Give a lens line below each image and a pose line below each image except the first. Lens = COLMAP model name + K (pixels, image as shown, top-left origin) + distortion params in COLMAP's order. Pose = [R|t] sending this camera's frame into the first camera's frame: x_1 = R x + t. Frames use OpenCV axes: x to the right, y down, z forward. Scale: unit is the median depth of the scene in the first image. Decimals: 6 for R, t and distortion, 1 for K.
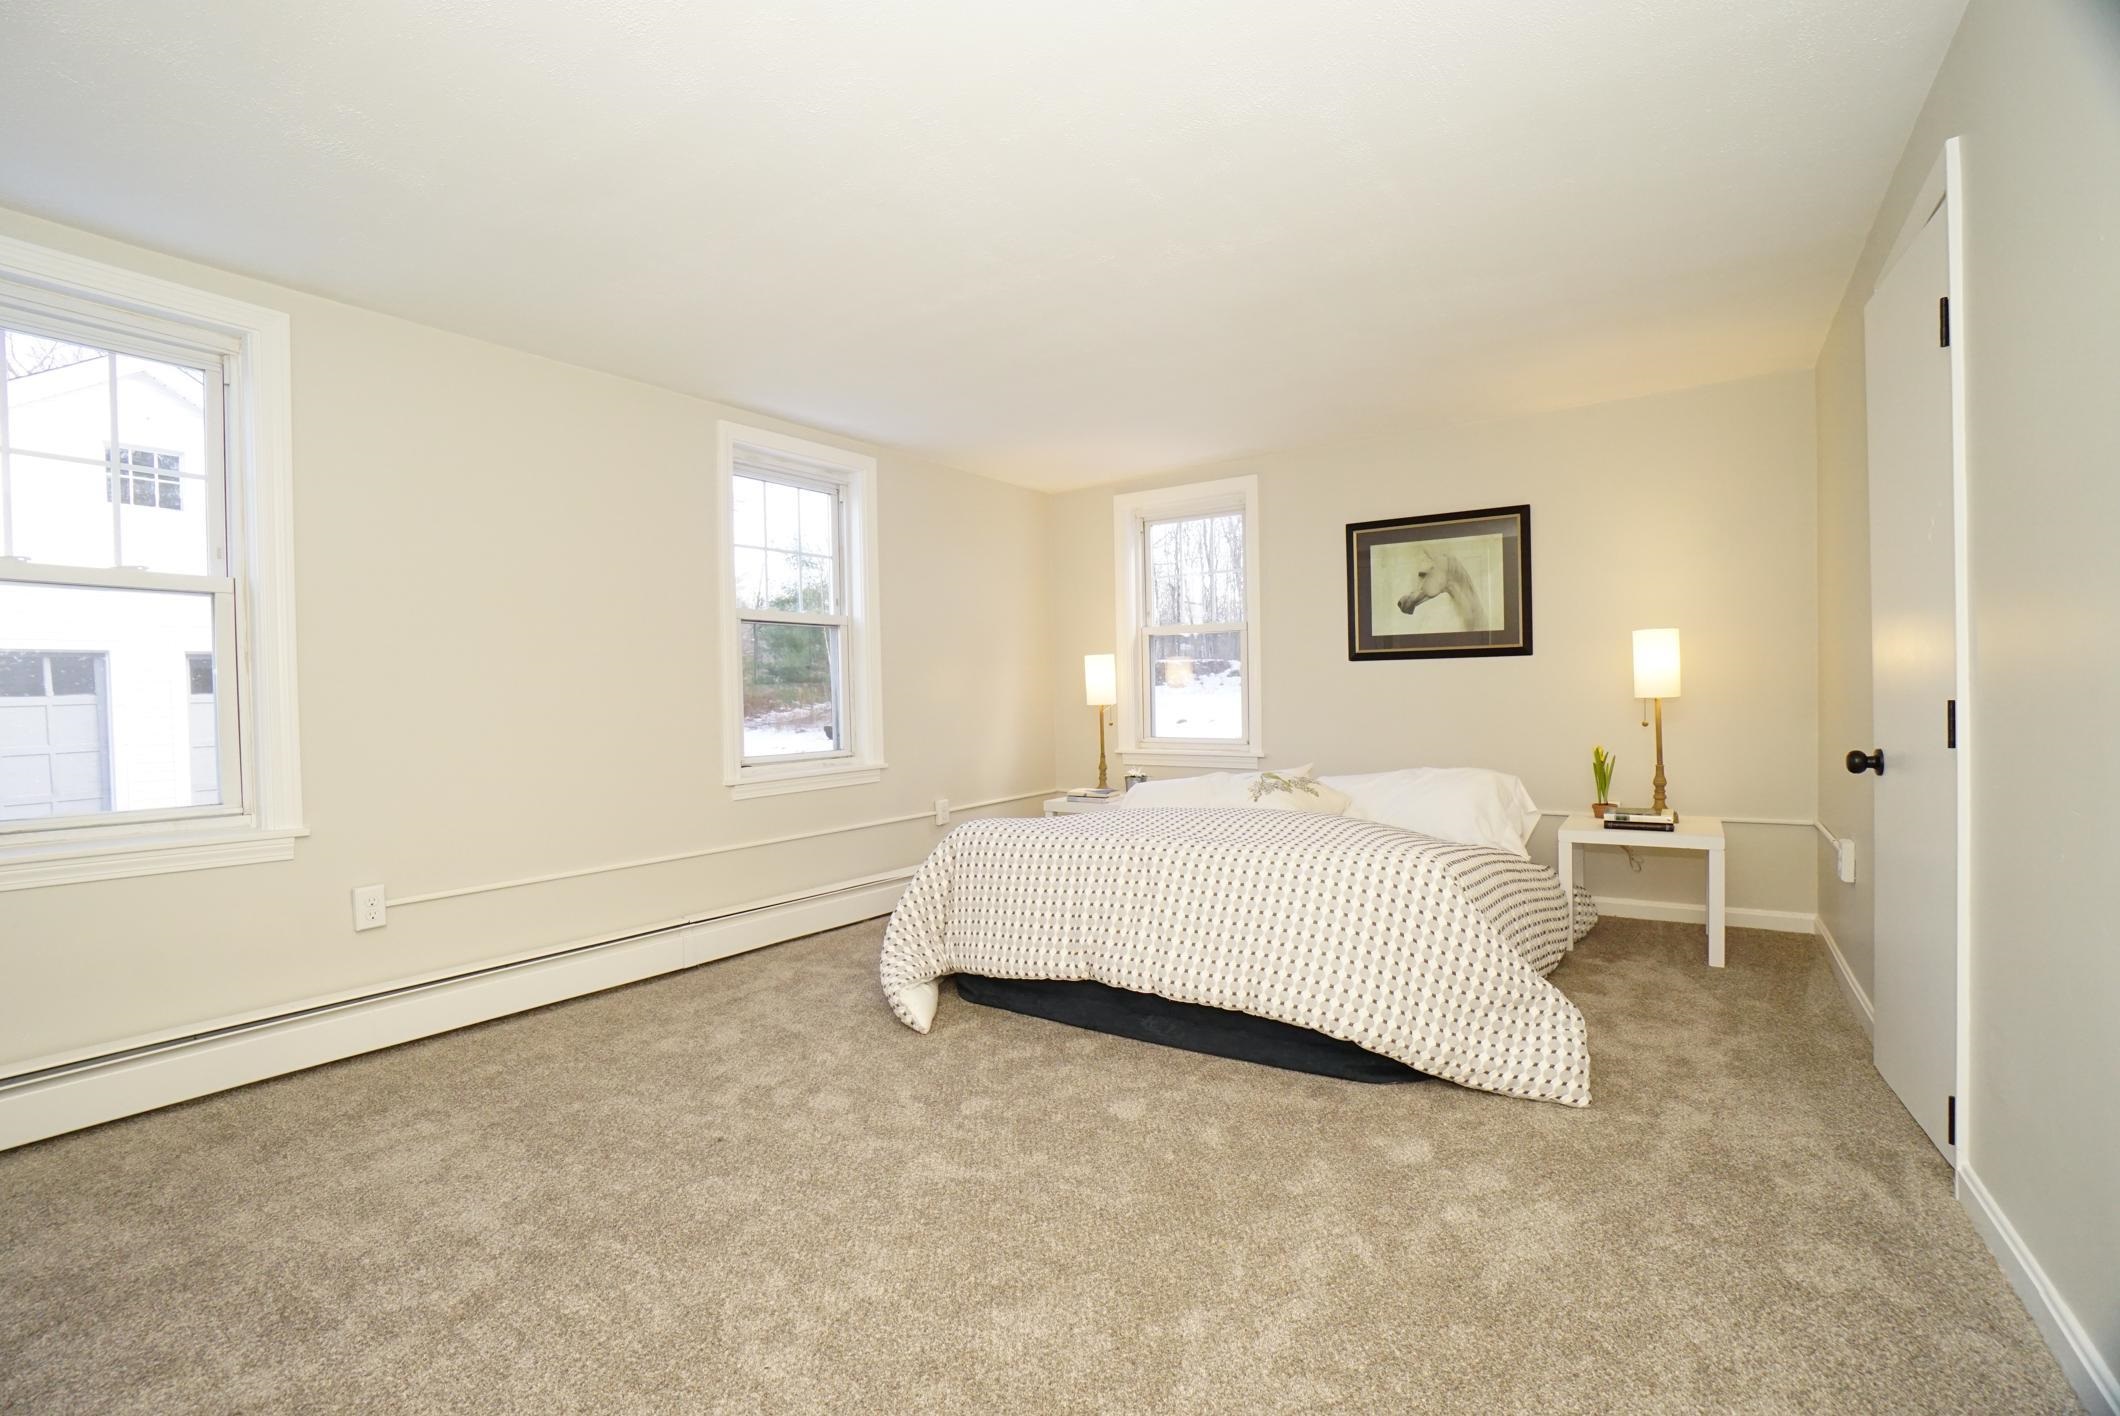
lens RADIAL K [[957.6, 0, 1048.4], [0, 957.6, 712.8], [0, 0, 1]] dist [-0.063013, 0.022384]
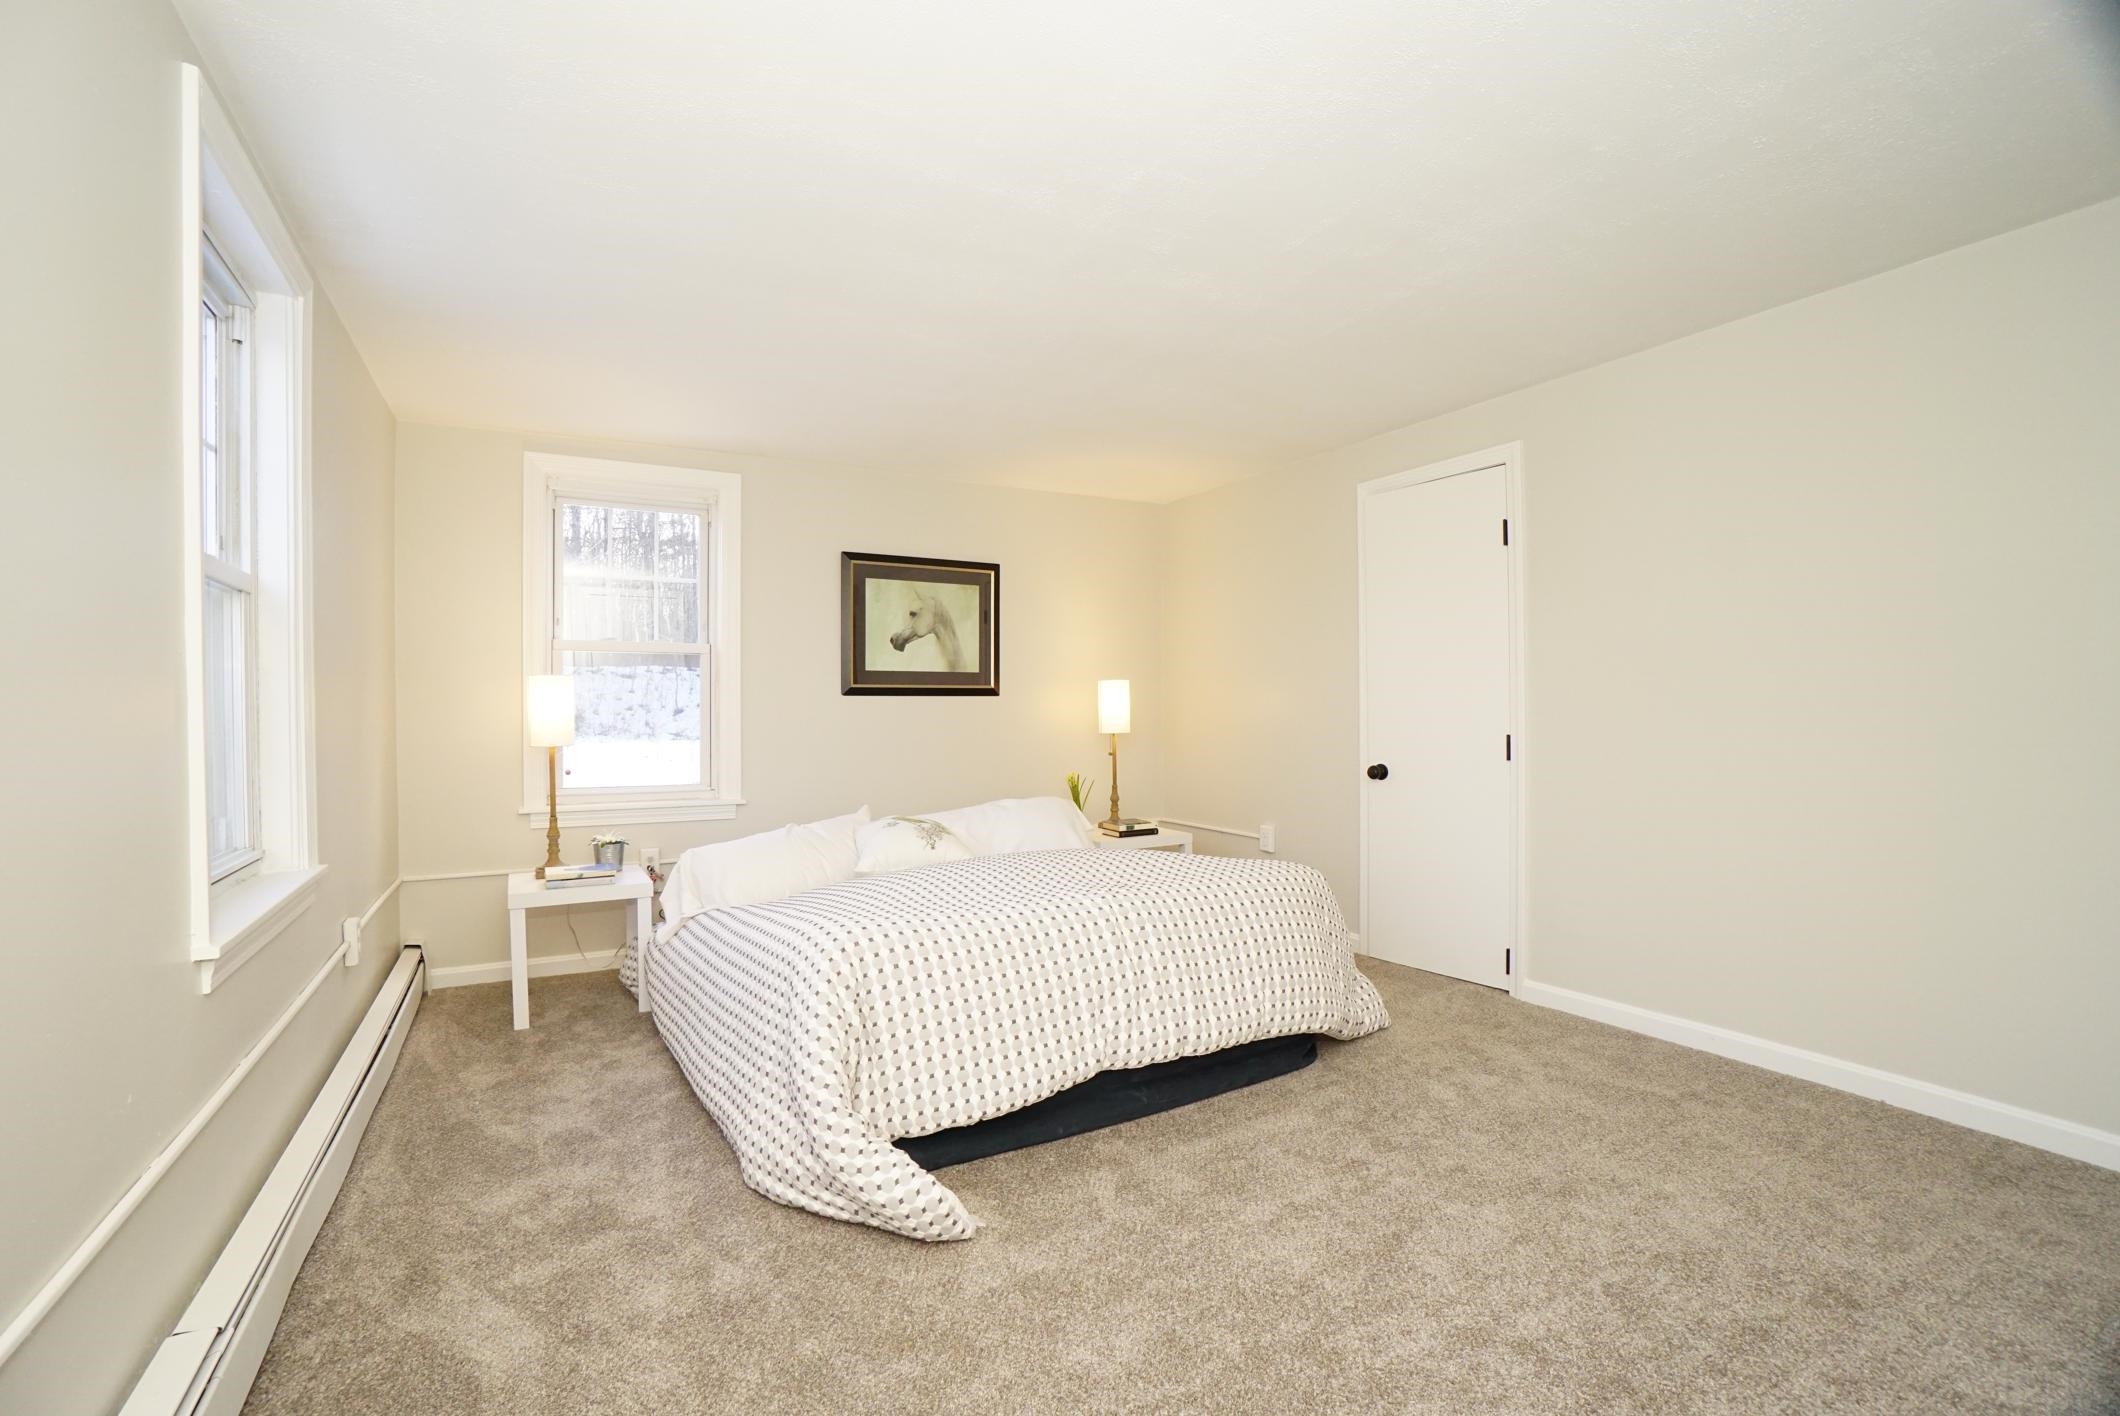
lens RADIAL K [[957.6, 0, 1048.4], [0, 957.6, 712.8], [0, 0, 1]] dist [-0.063013, 0.022384]
pose [[0.417117, 0.009605, 0.908802, -0.494992], [0.013731, 0.999763, -0.016868, -0.019480], [-0.908749, 0.019515, 0.416886, 0.444298]]
